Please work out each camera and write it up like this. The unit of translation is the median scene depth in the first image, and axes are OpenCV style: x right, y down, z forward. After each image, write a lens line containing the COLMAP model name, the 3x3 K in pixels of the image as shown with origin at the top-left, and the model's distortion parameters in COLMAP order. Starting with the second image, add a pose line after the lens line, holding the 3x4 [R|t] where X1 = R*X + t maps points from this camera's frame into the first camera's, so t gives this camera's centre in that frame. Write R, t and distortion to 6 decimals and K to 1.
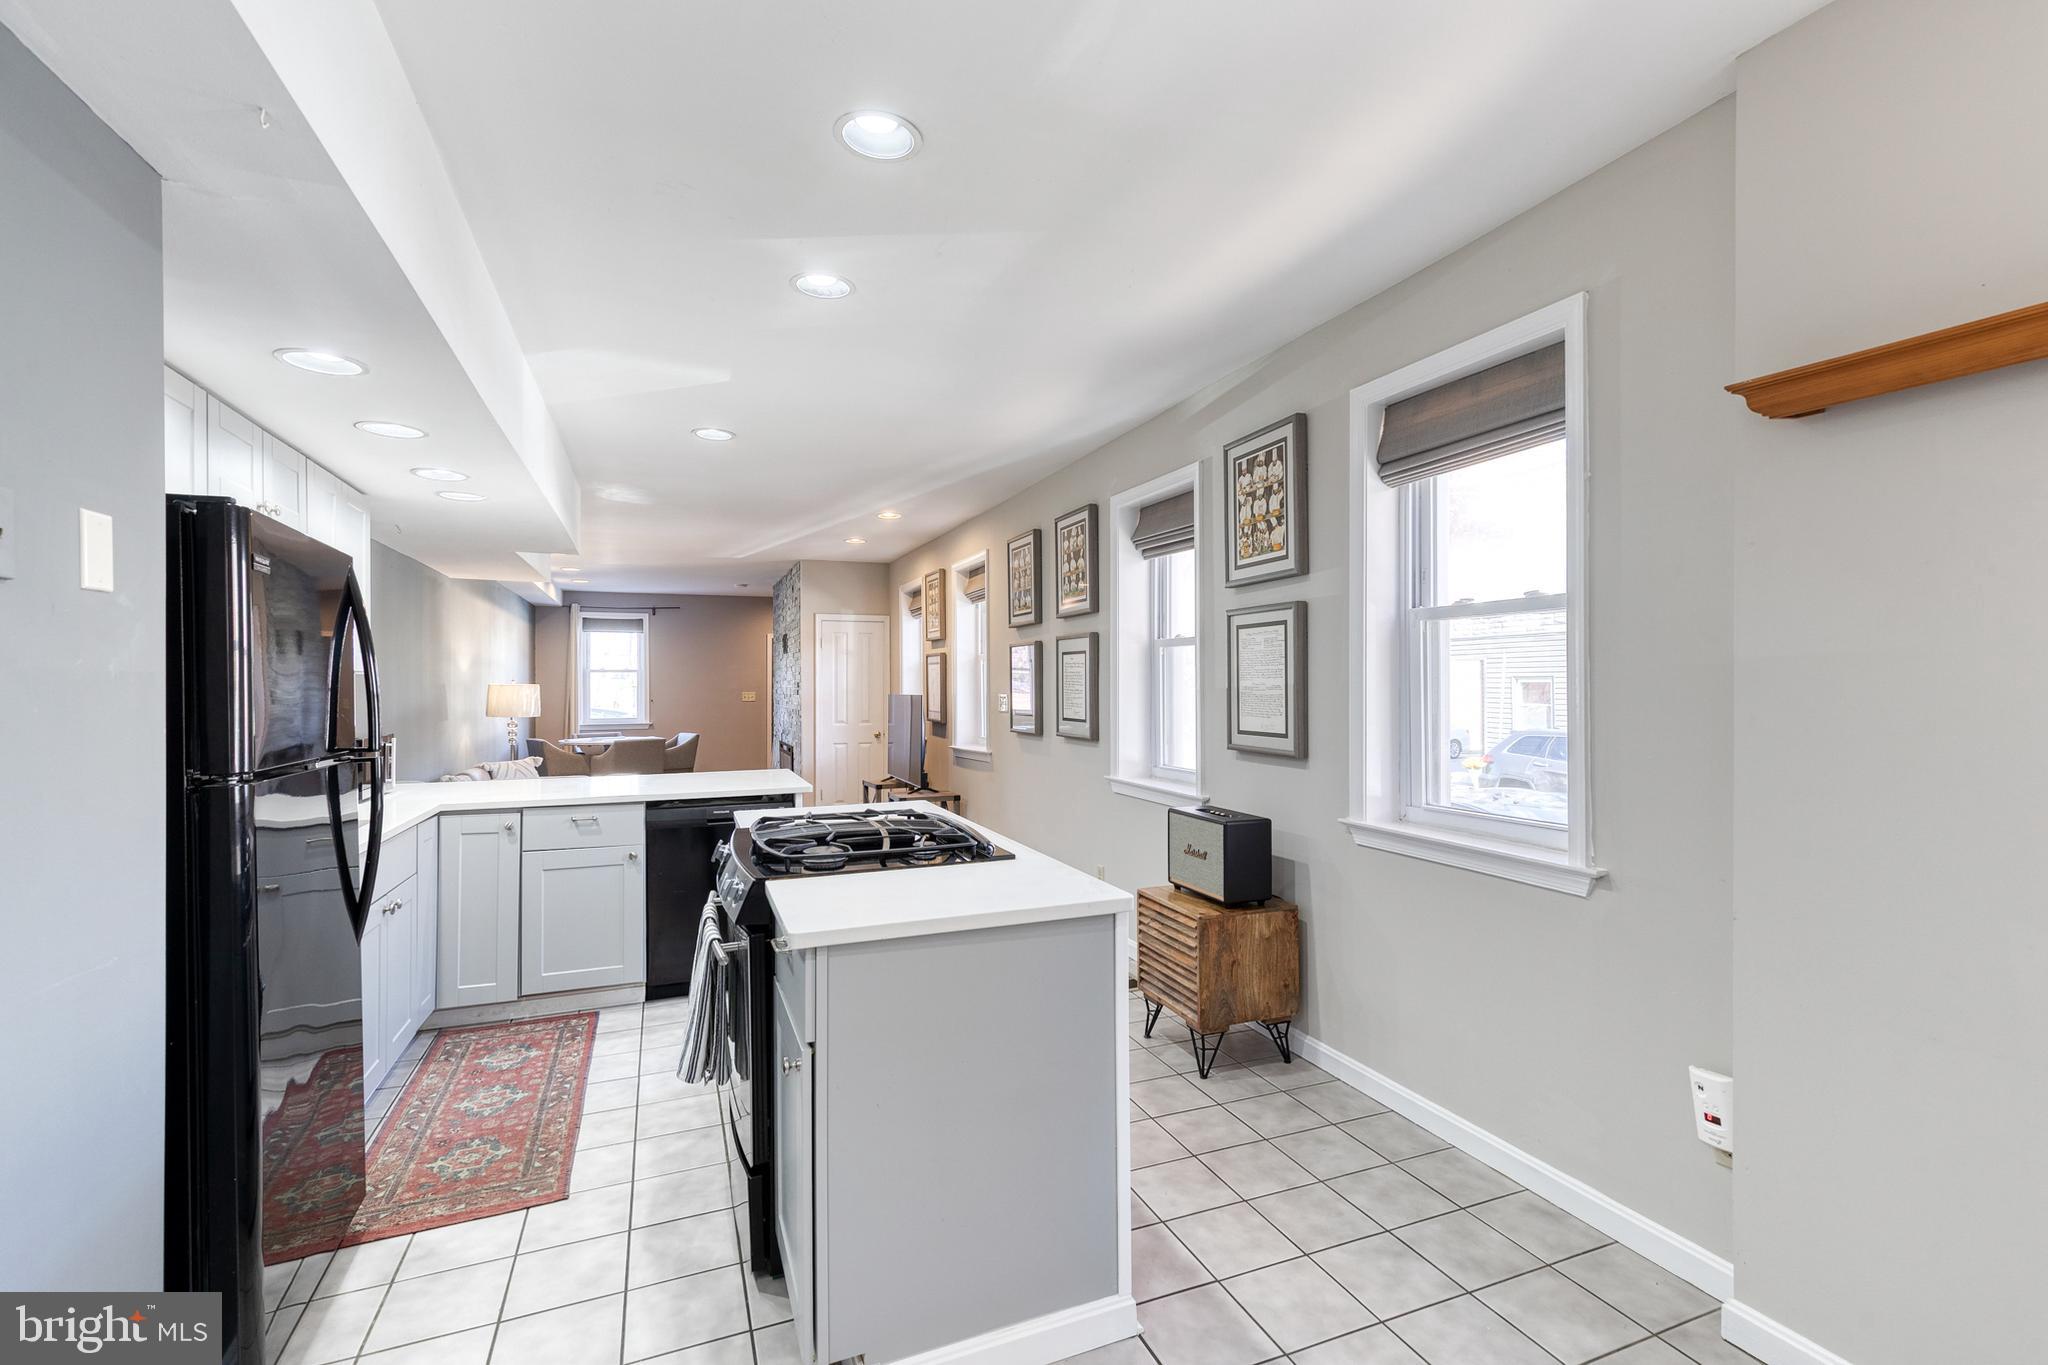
lens RADIAL K [[920.0, 0, 1034.3], [0, 920.0, 686.0], [0, 0, 1]] dist [0.008383, -0.001705]
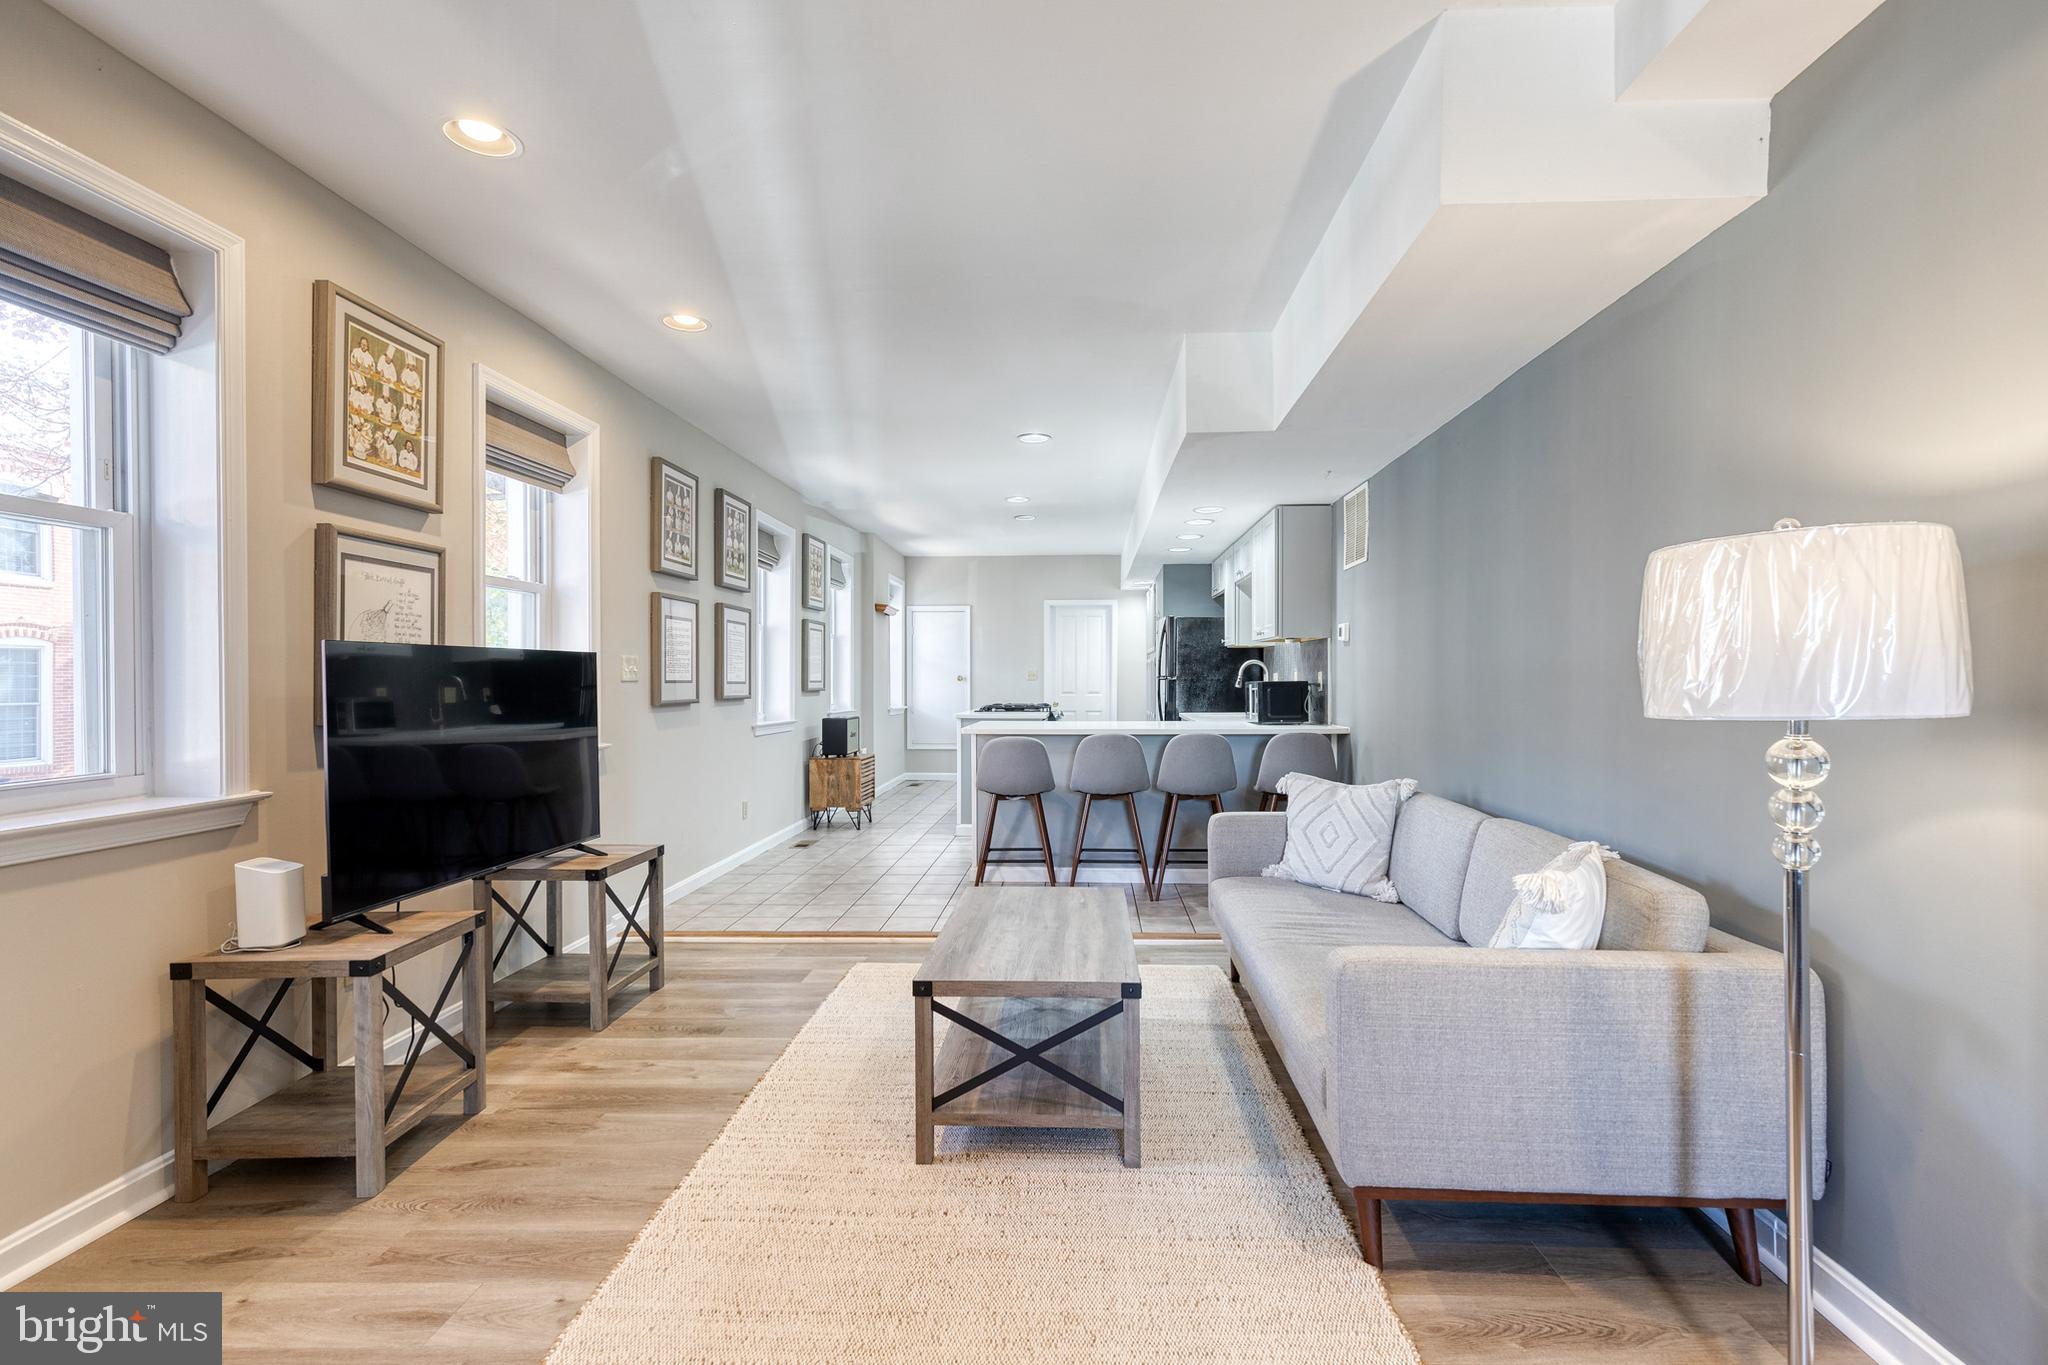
lens RADIAL K [[920.0, 0, 1041.1], [0, 920.0, 688.6], [0, 0, 1]] dist [0.008383, -0.001705]
pose [[-0.910594, 0.002221, 0.413297, -0.770821], [0.006386, 0.999942, 0.008696, 0.037840], [-0.413254, 0.010558, -0.910555, 1.892021]]
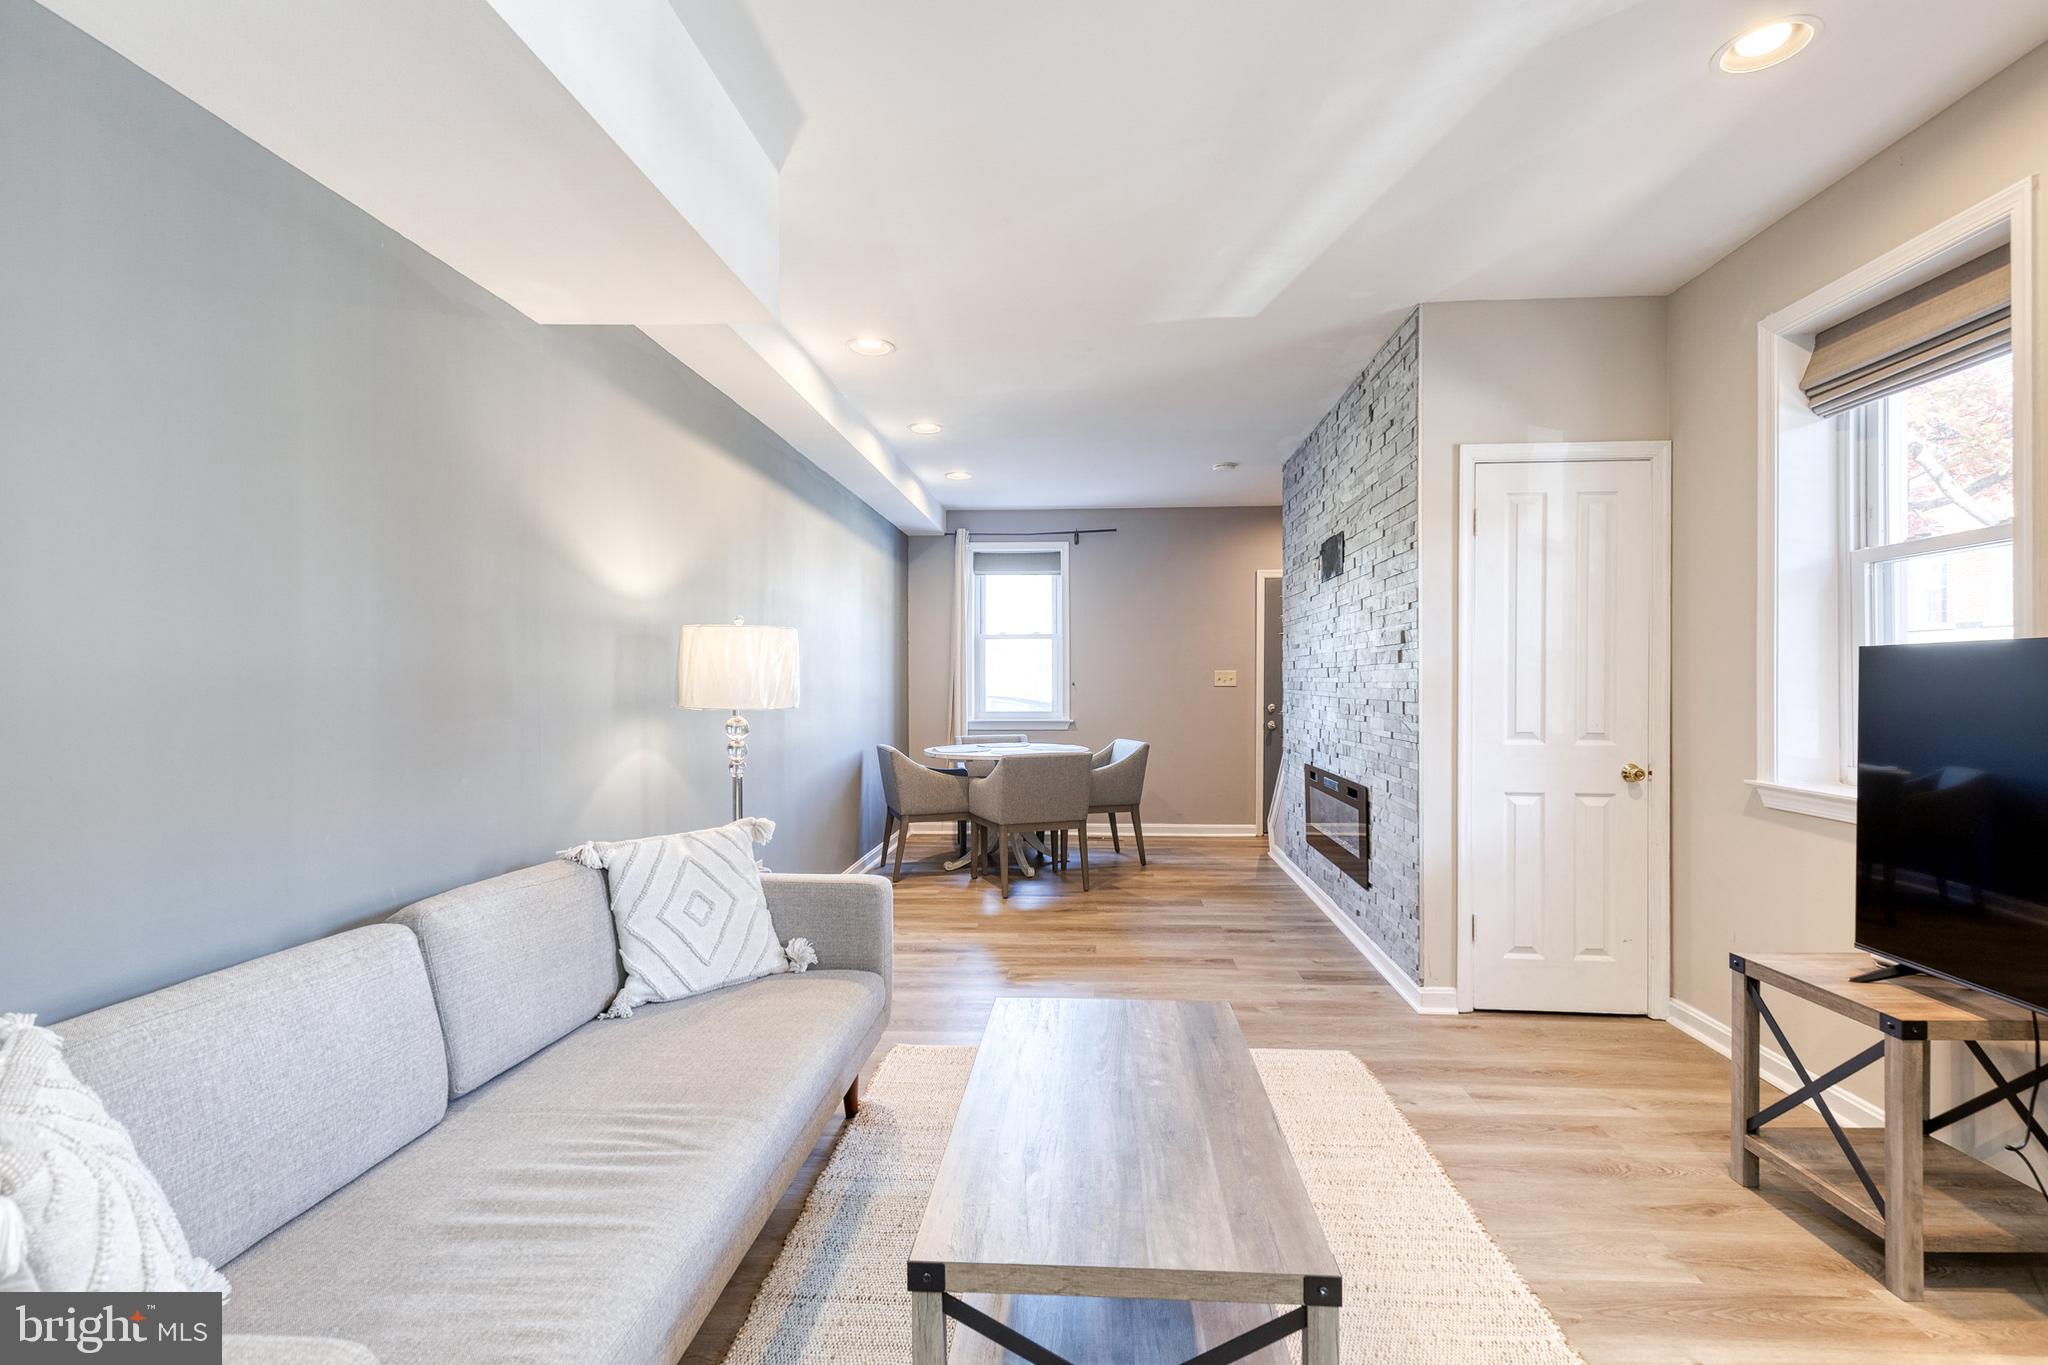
lens RADIAL K [[920.0, 0, 1055.3], [0, 920.0, 693.9], [0, 0, 1]] dist [0.008383, -0.001705]
pose [[0.909718, 0.008792, -0.415134, -0.420078], [-0.002431, 0.999871, 0.015848, 0.031654], [0.415220, -0.013408, 0.909622, 1.071362]]
